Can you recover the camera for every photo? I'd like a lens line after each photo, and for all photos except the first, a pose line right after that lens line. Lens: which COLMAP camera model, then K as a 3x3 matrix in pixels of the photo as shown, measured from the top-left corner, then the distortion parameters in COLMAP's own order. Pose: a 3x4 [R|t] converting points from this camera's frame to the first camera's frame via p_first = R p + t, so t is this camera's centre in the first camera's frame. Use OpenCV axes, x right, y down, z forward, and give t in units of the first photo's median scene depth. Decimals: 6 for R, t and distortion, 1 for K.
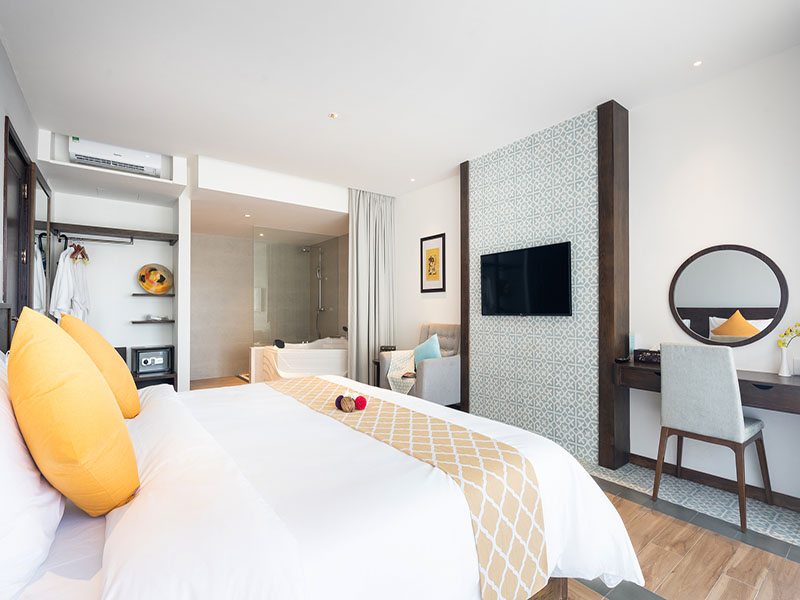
lens RADIAL K [[365.7, 0, 386.4], [0, 365.7, 303.1], [0, 0, 1]] dist [-0.004471, 0.001788]
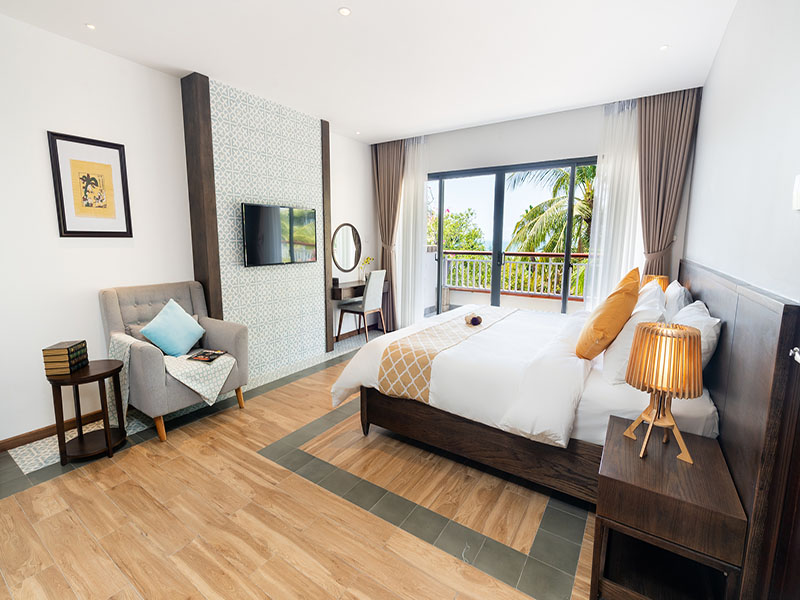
lens RADIAL K [[365.7, 0, 400.0], [0, 365.7, 289.8], [0, 0, 1]] dist [-0.004471, 0.001788]
pose [[-0.331277, -0.130092, 0.934522, -0.737237], [-0.017529, 0.991127, 0.131758, -0.038500], [-0.943371, 0.027267, -0.330618, 0.896131]]
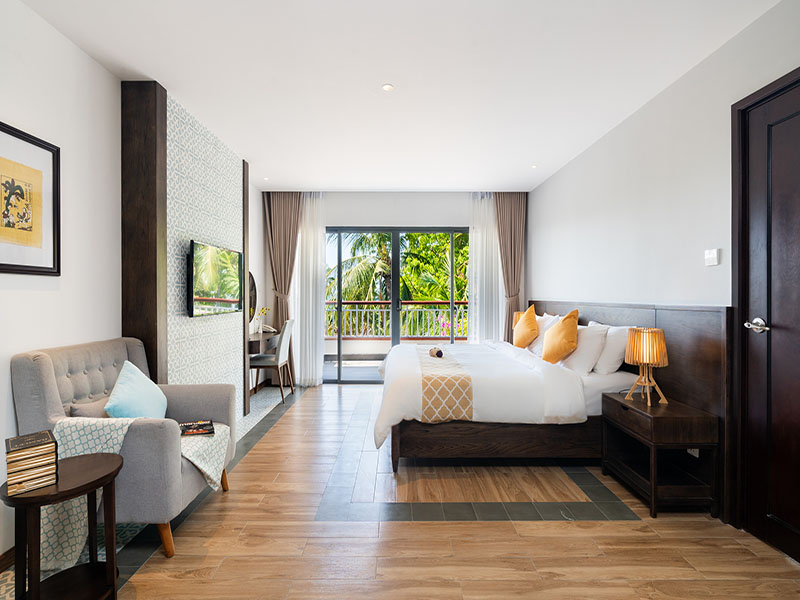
lens RADIAL K [[365.7, 0, 395.2], [0, 365.7, 297.8], [0, 0, 1]] dist [-0.004471, 0.001788]
pose [[-0.801331, -0.002326, 0.598217, -0.524360], [-0.007771, 0.999949, -0.006522, -0.005611], [-0.598171, -0.009875, -0.801308, 1.305564]]
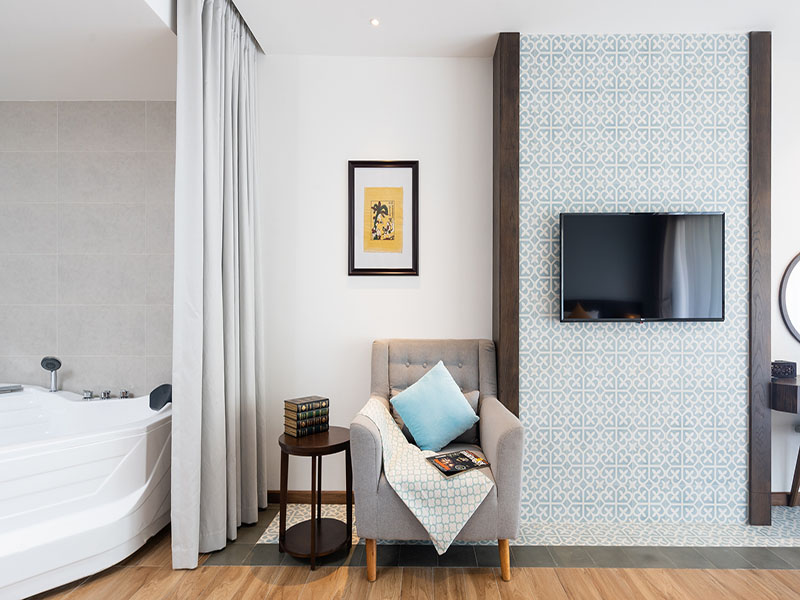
lens RADIAL K [[419.8, 0, 420.8], [0, 419.8, 306.4], [0, 0, 1]] dist [-0.004067, 0.001999]
pose [[0.602744, 0.004318, 0.797923, -0.357598], [-0.016809, 0.999832, 0.007287, 0.008386], [-0.797757, -0.017804, 0.602716, 0.753753]]
